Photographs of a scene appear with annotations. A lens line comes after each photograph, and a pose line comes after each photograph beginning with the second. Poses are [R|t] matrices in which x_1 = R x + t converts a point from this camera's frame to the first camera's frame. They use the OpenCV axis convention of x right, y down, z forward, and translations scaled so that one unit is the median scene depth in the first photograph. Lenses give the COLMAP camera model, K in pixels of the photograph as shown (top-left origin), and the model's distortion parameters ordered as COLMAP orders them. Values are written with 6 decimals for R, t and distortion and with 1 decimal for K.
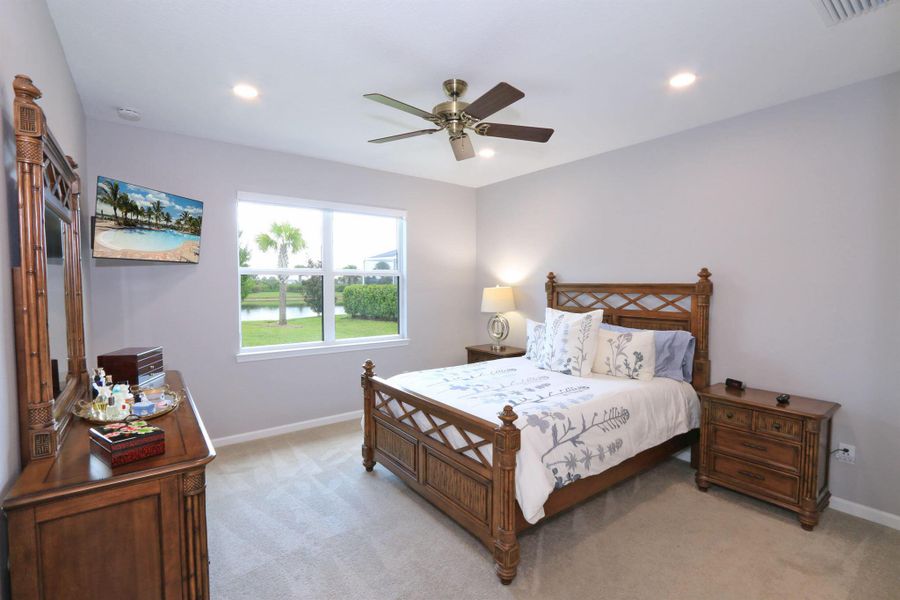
lens RADIAL K [[413.3, 0, 465.5], [0, 413.3, 290.4], [0, 0, 1]] dist [-0.021650, 0.003926]
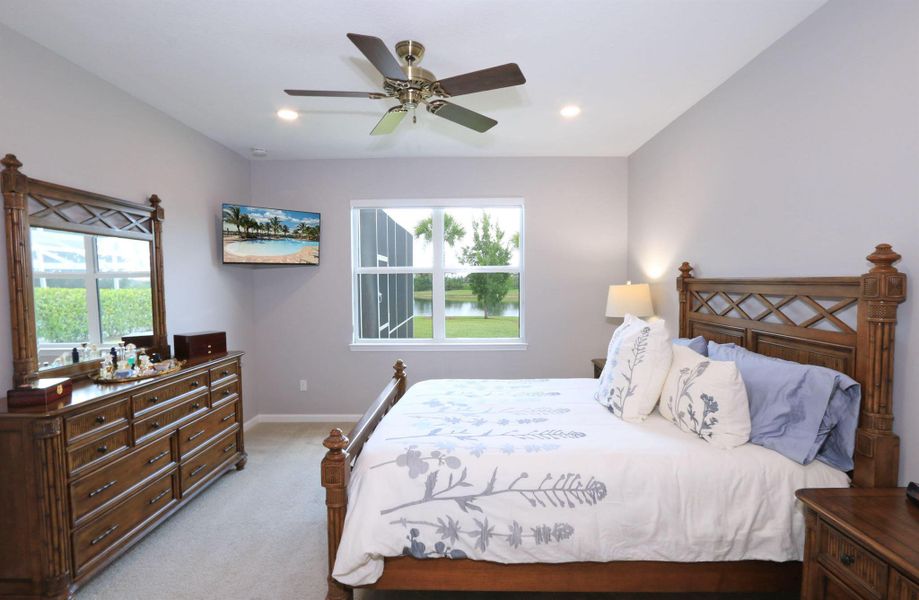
lens RADIAL K [[433.5, 0, 465.5], [0, 433.5, 293.4], [0, 0, 1]] dist [-0.022675, 0.001210]
pose [[0.783365, 0.011374, -0.621458, 0.527953], [-0.002429, 0.999881, 0.015237, -0.003262], [0.621557, -0.010426, 0.783299, 0.310566]]
